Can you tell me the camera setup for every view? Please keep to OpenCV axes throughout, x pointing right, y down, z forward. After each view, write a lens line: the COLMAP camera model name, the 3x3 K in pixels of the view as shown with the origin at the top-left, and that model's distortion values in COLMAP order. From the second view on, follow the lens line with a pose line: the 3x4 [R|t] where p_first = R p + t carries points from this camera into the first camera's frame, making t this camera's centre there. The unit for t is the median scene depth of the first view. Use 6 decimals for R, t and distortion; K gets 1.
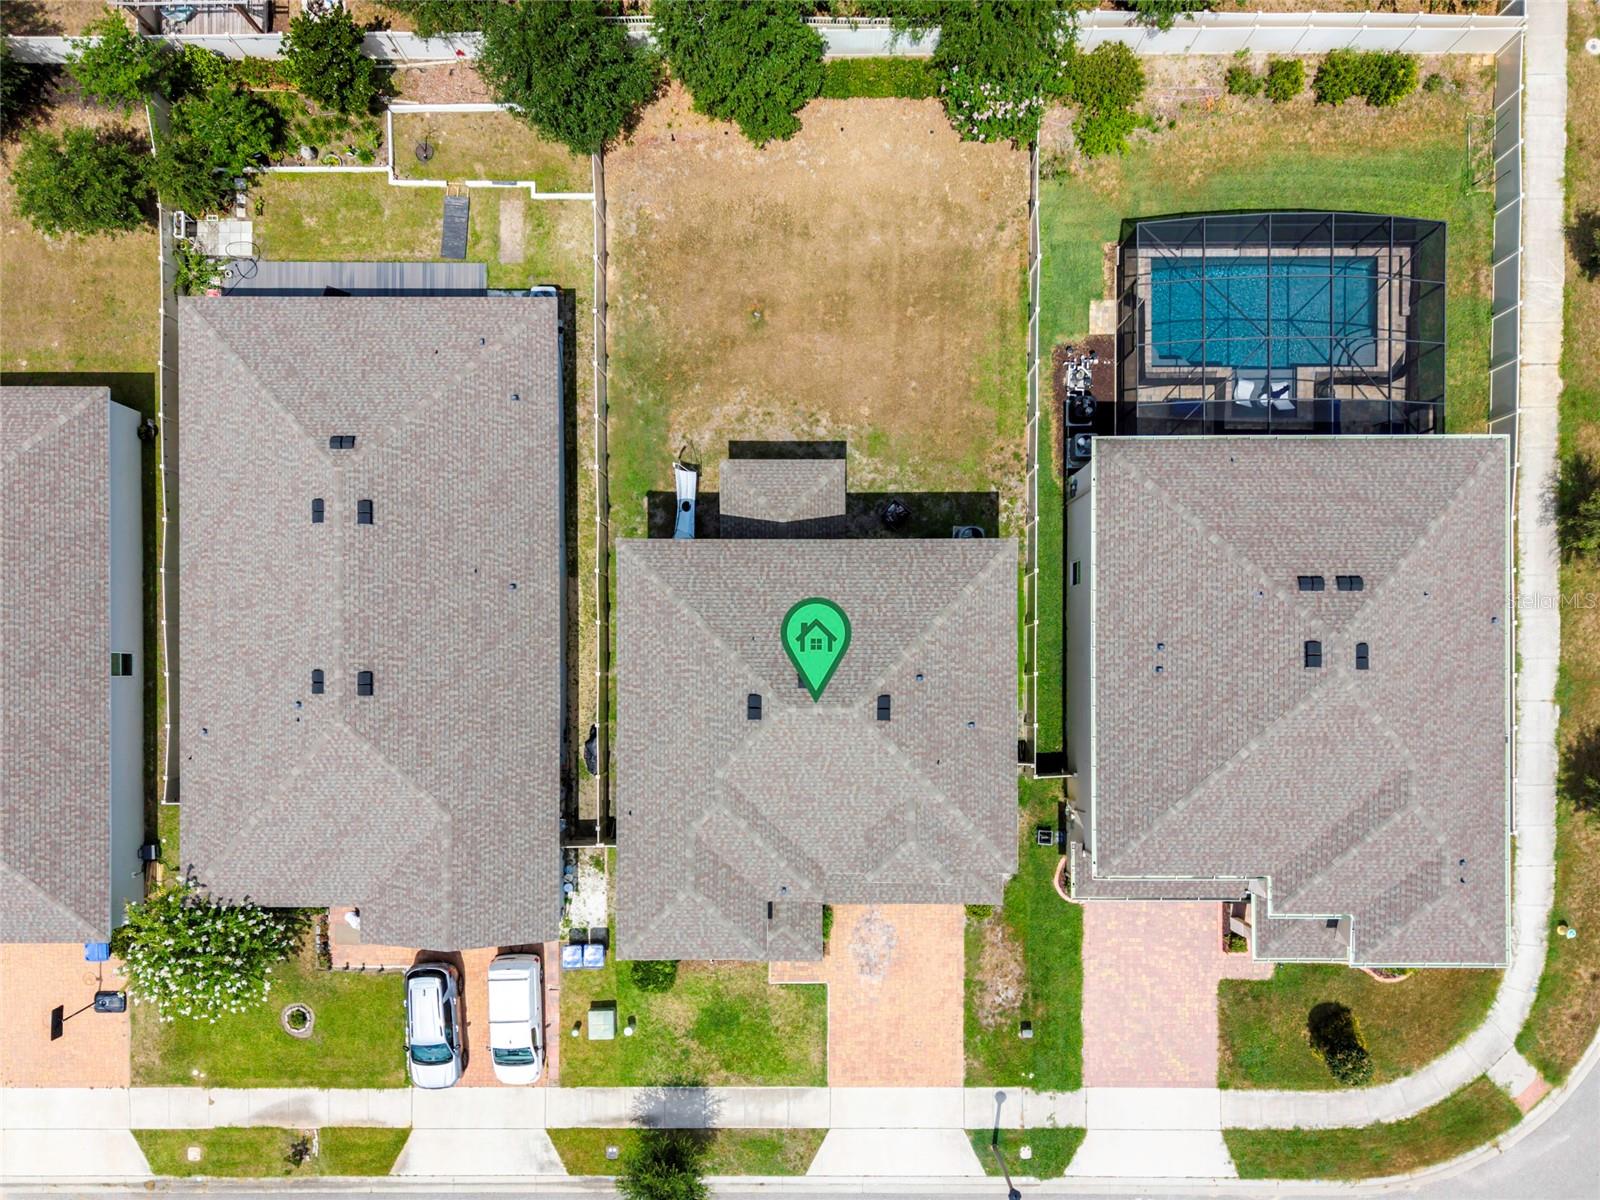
lens RADIAL K [[1114.4, 0, 830.2], [0, 1114.4, 616.1], [0, 0, 1]] dist [0.006711, -0.035792]
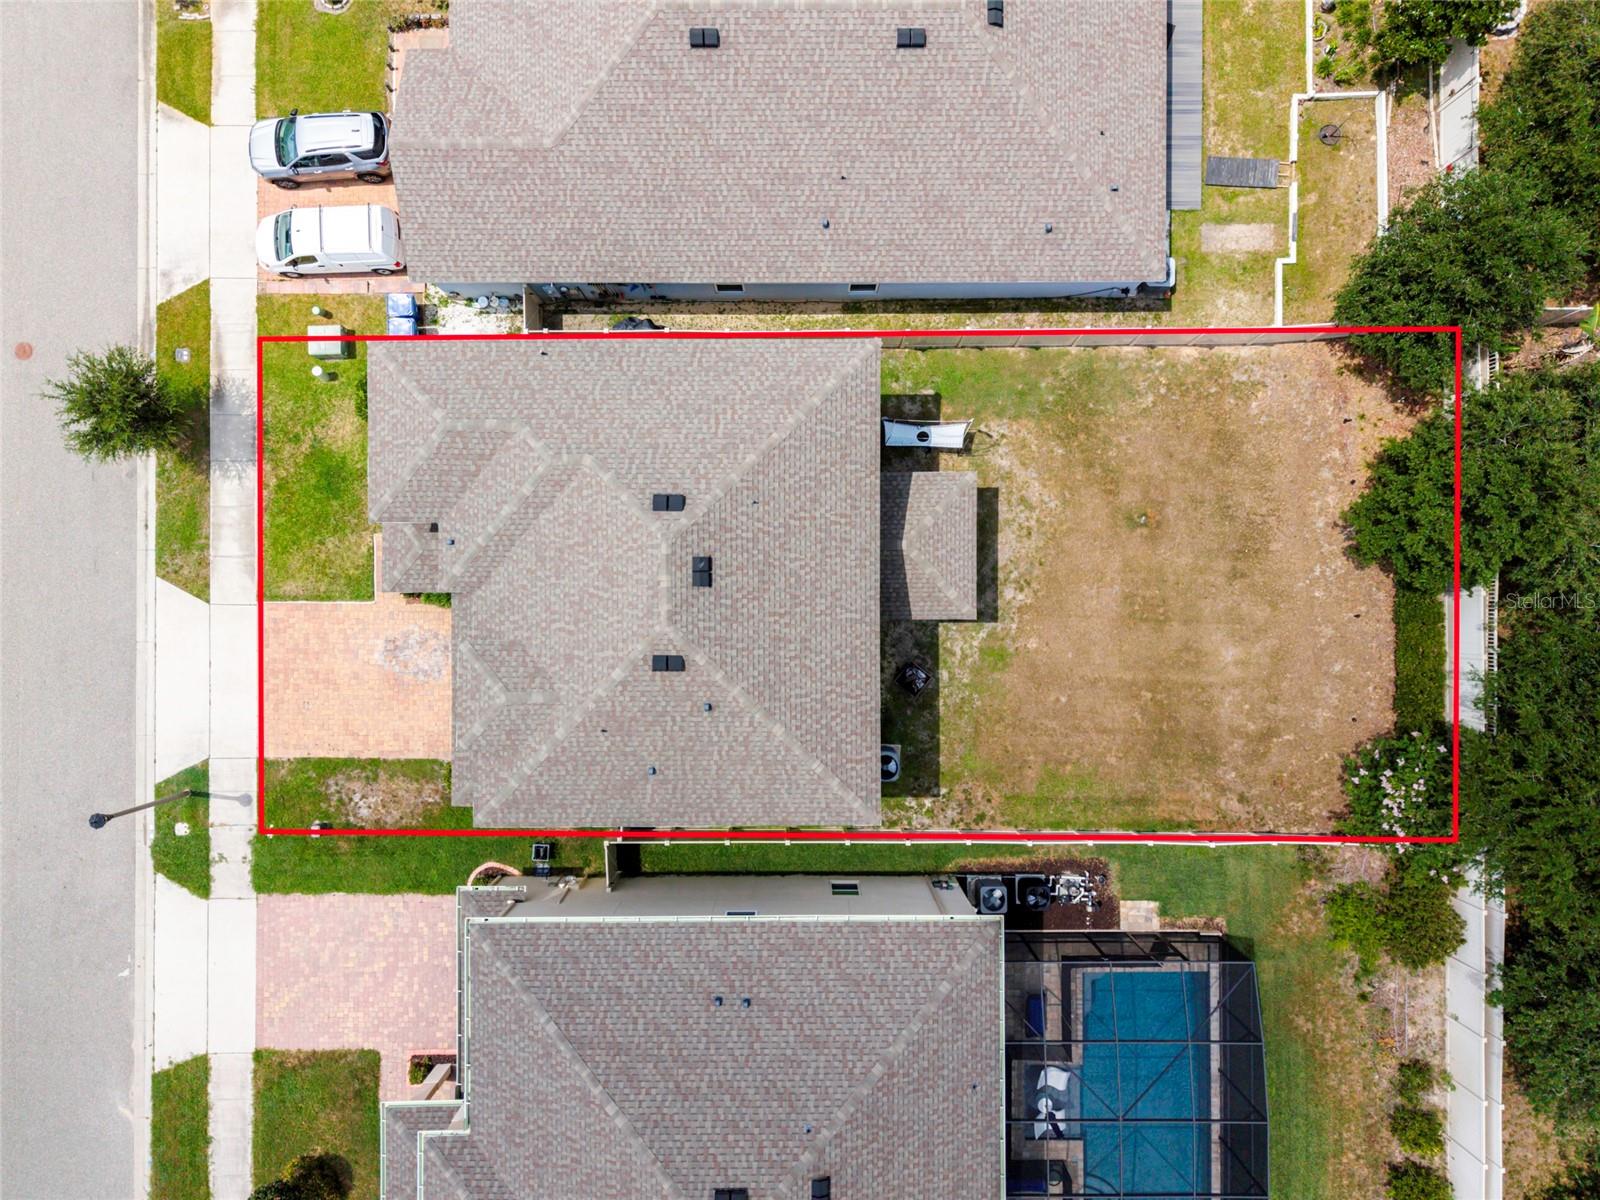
lens RADIAL K [[1114.4, 0, 830.2], [0, 1114.4, 616.1], [0, 0, 1]] dist [0.006711, -0.035792]
pose [[0.000900, 0.999999, -0.000438, 0.010098], [-0.999979, 0.000897, -0.006413, -0.020732], [-0.006413, 0.000444, 0.999979, 0.131713]]
